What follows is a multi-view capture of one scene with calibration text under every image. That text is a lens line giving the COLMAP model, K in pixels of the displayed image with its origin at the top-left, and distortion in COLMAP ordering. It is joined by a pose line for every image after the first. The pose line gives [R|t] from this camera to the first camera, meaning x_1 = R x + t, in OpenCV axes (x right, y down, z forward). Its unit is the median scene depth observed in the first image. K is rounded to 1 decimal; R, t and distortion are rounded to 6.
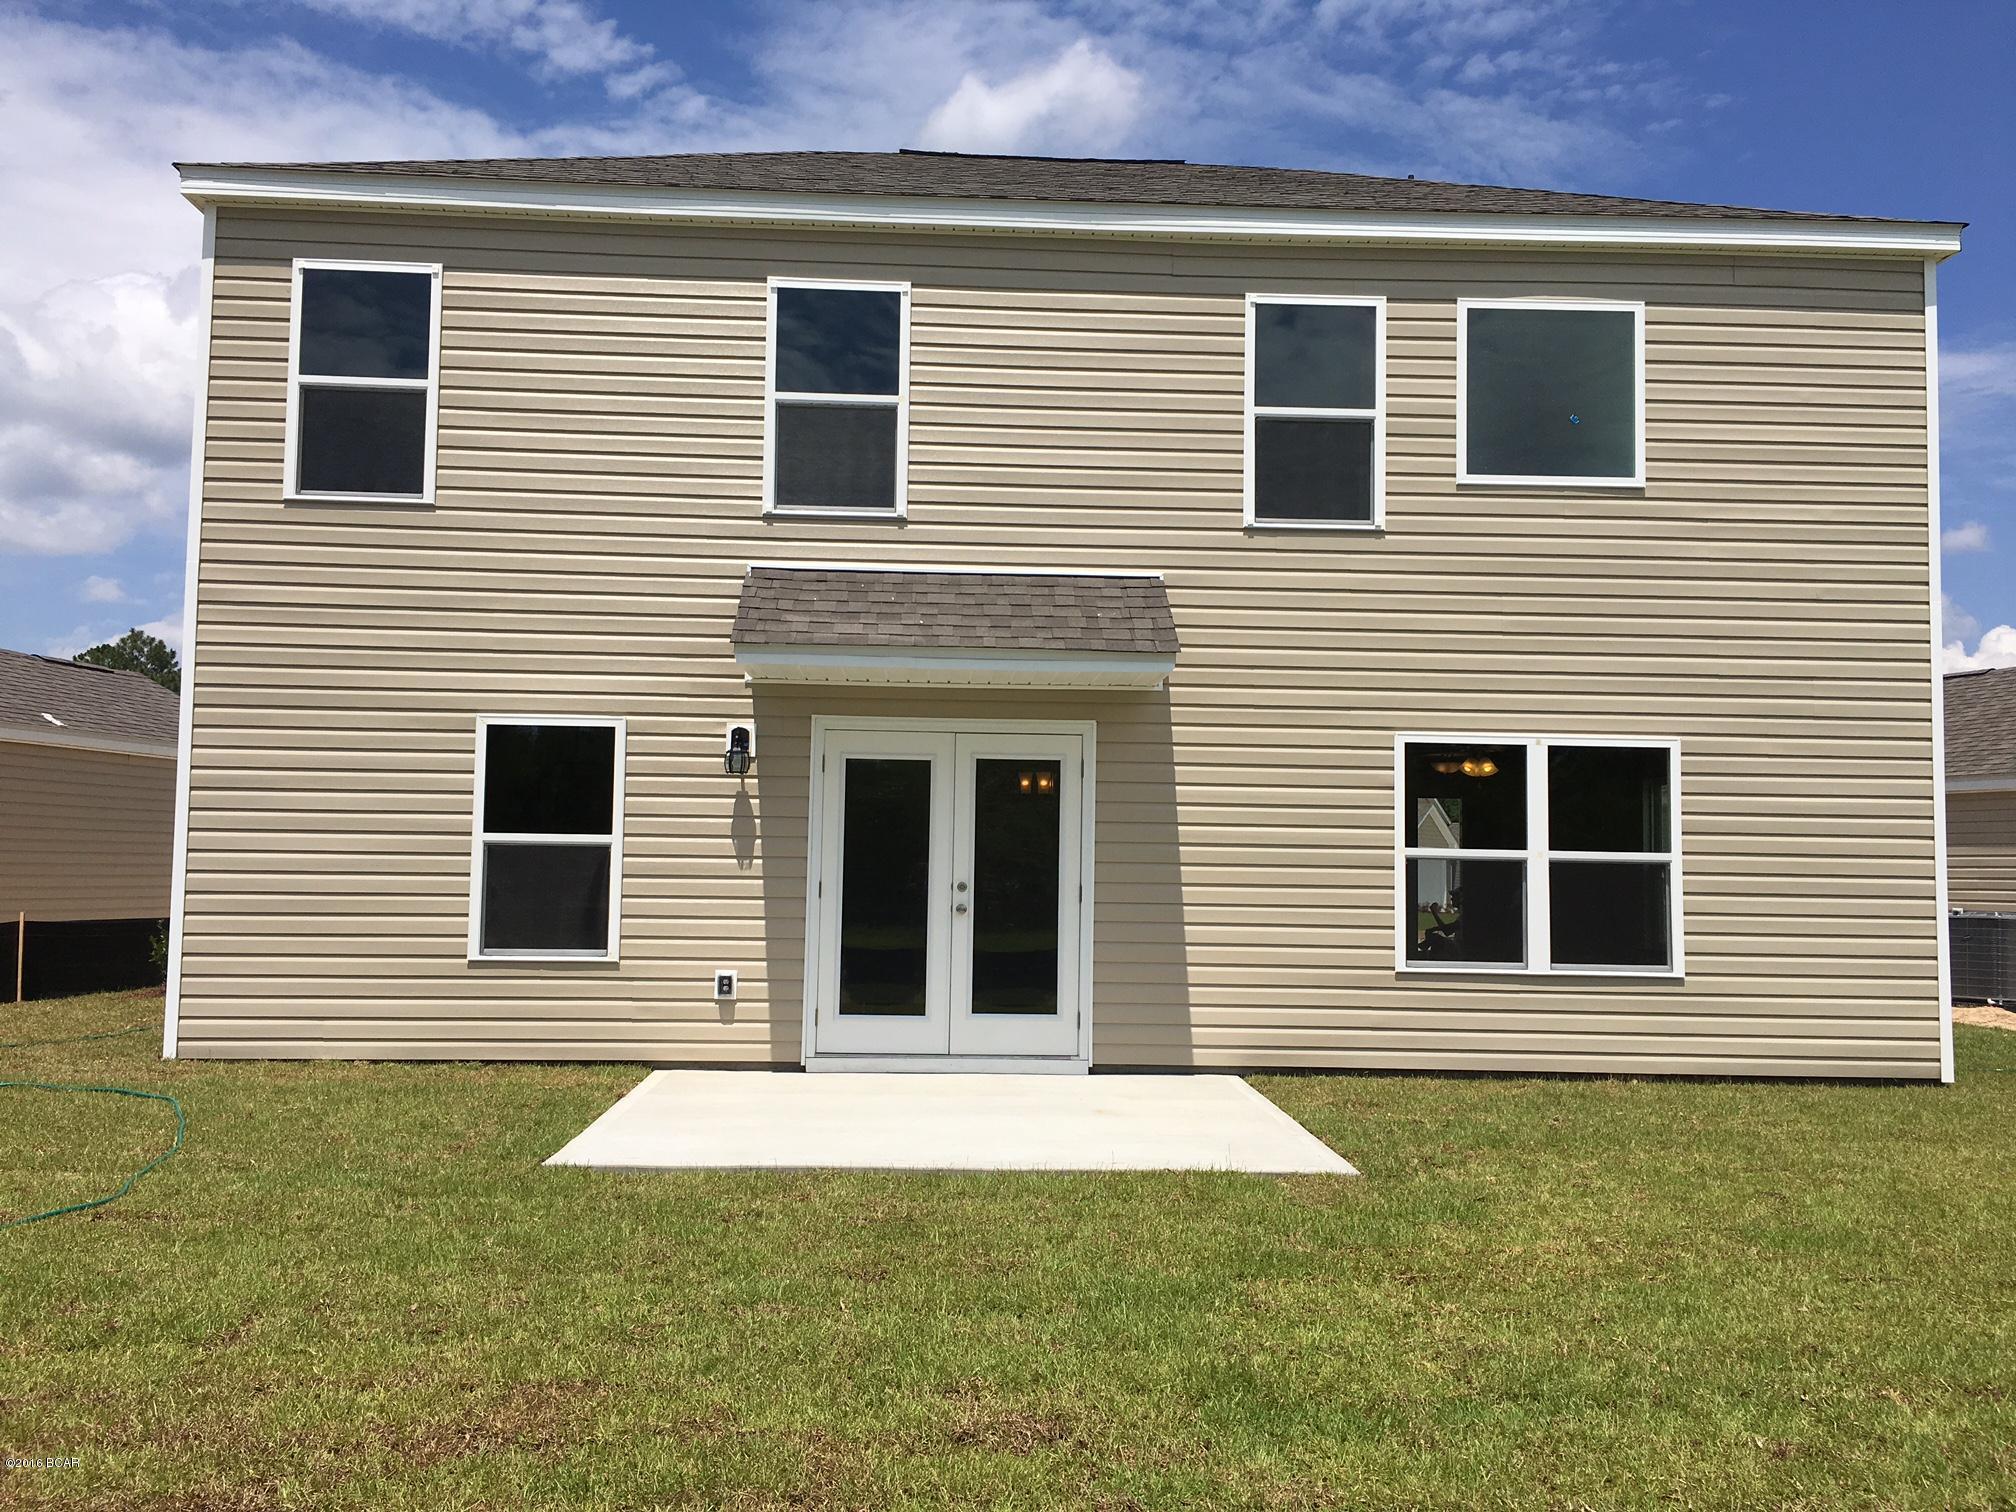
lens RADIAL K [[1713.8, 0, 1015.3], [0, 1713.8, 764.4], [0, 0, 1]] dist [0.065227, -0.063464]
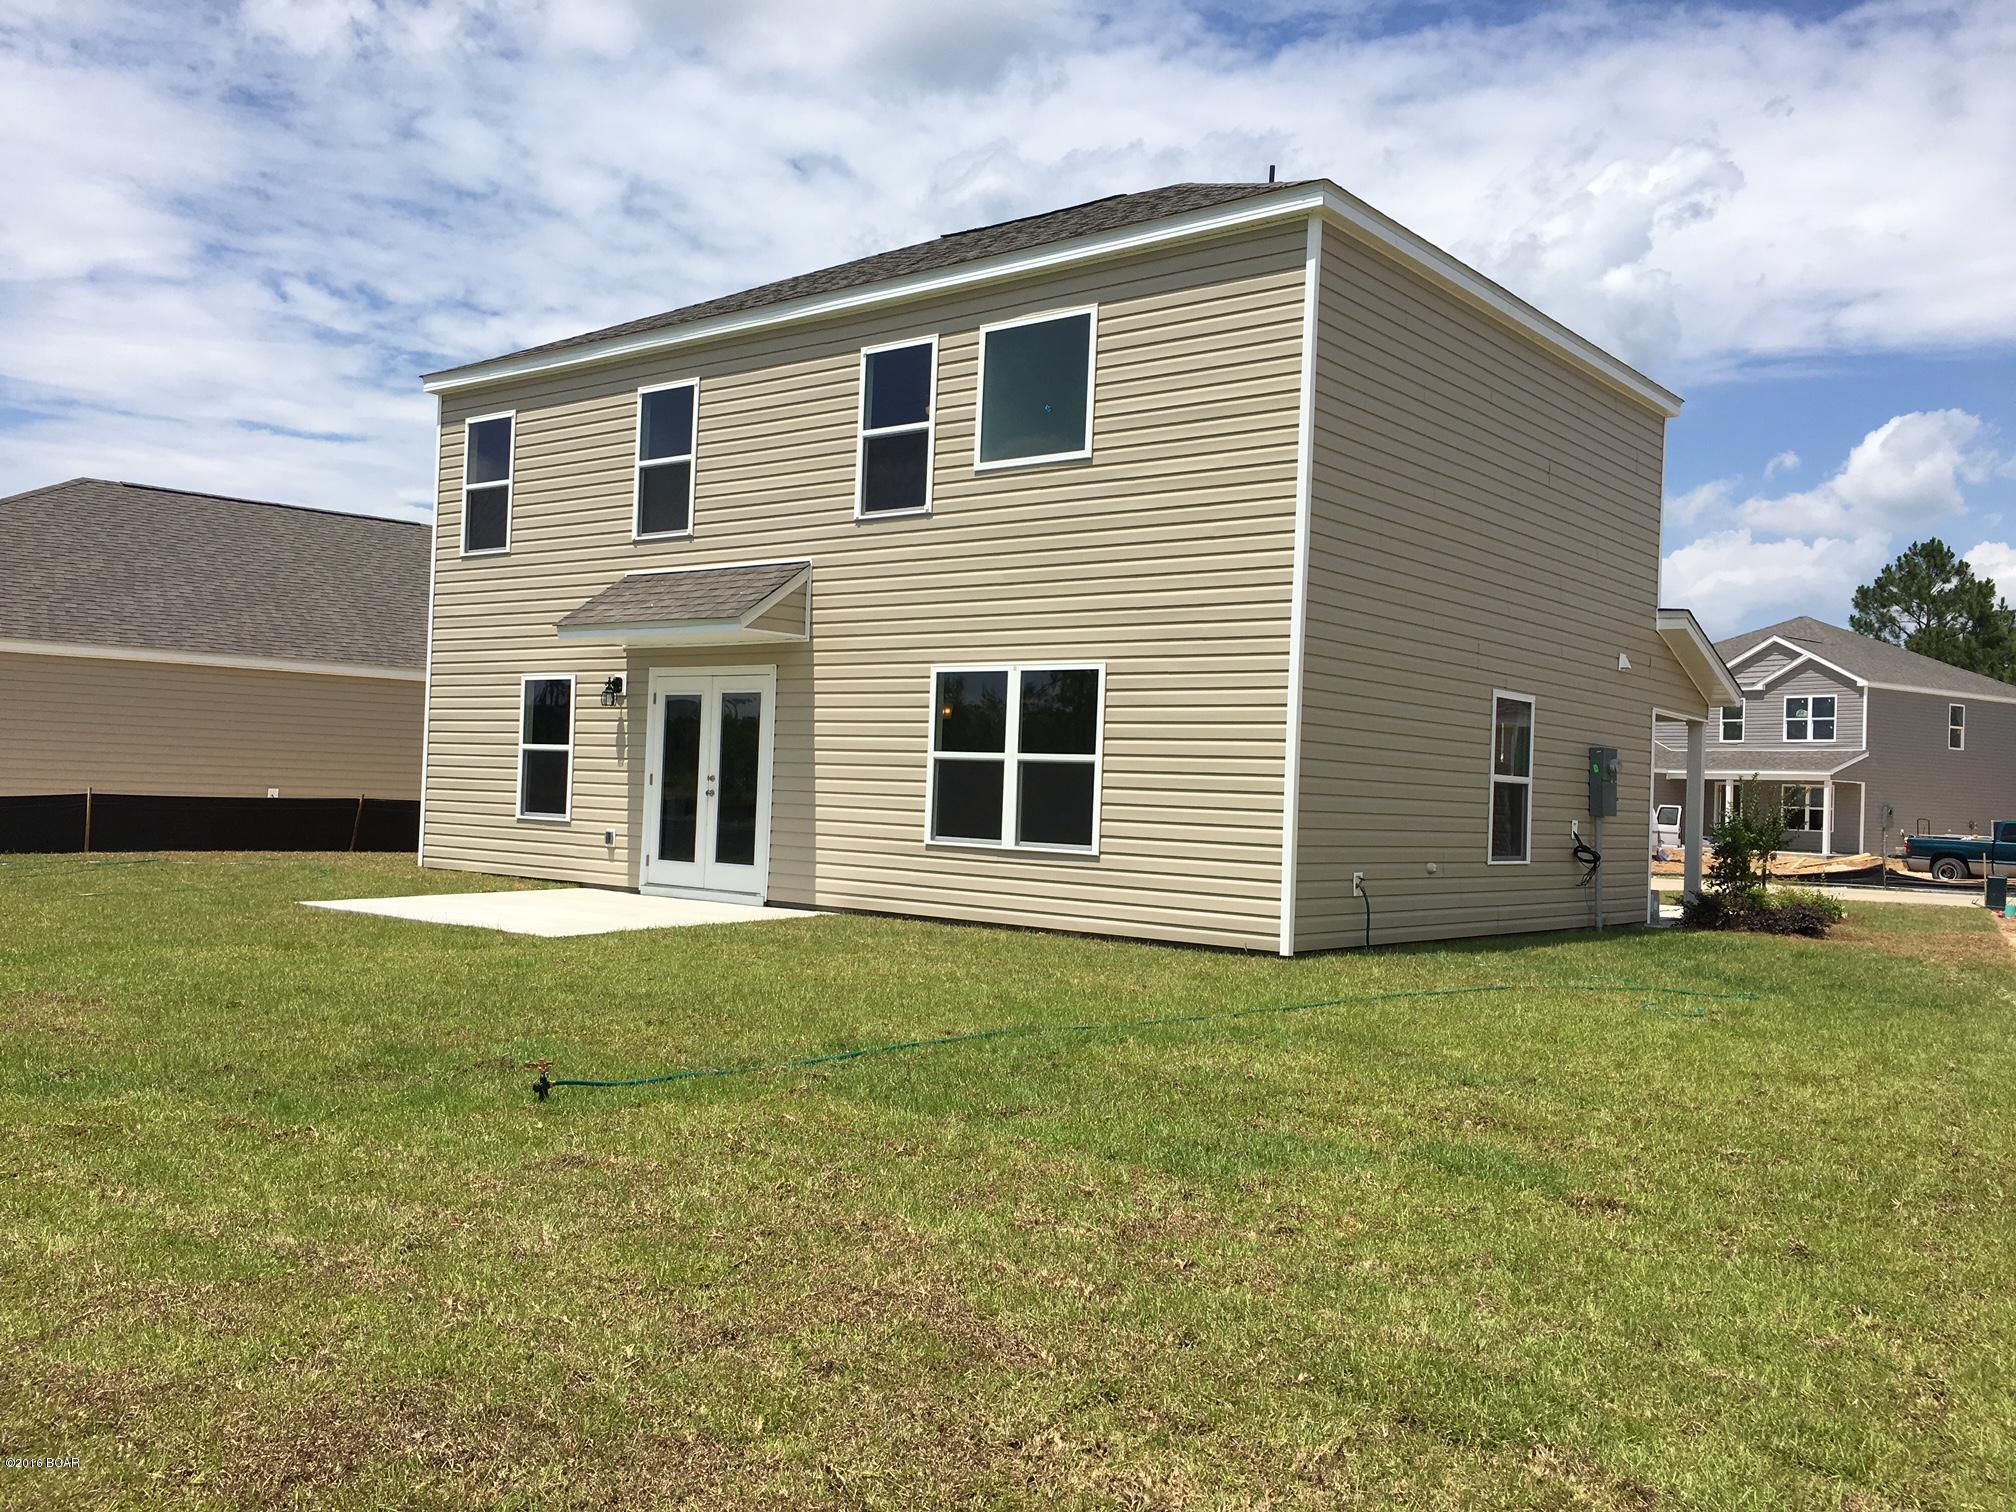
lens RADIAL K [[1713.8, 0, 1004.3], [0, 1713.8, 747.5], [0, 0, 1]] dist [0.065227, -0.063464]
pose [[0.746411, -0.004965, -0.665467, 1.147341], [0.023480, 0.999546, 0.018878, 0.021474], [0.665071, -0.029716, 0.746188, 0.045871]]
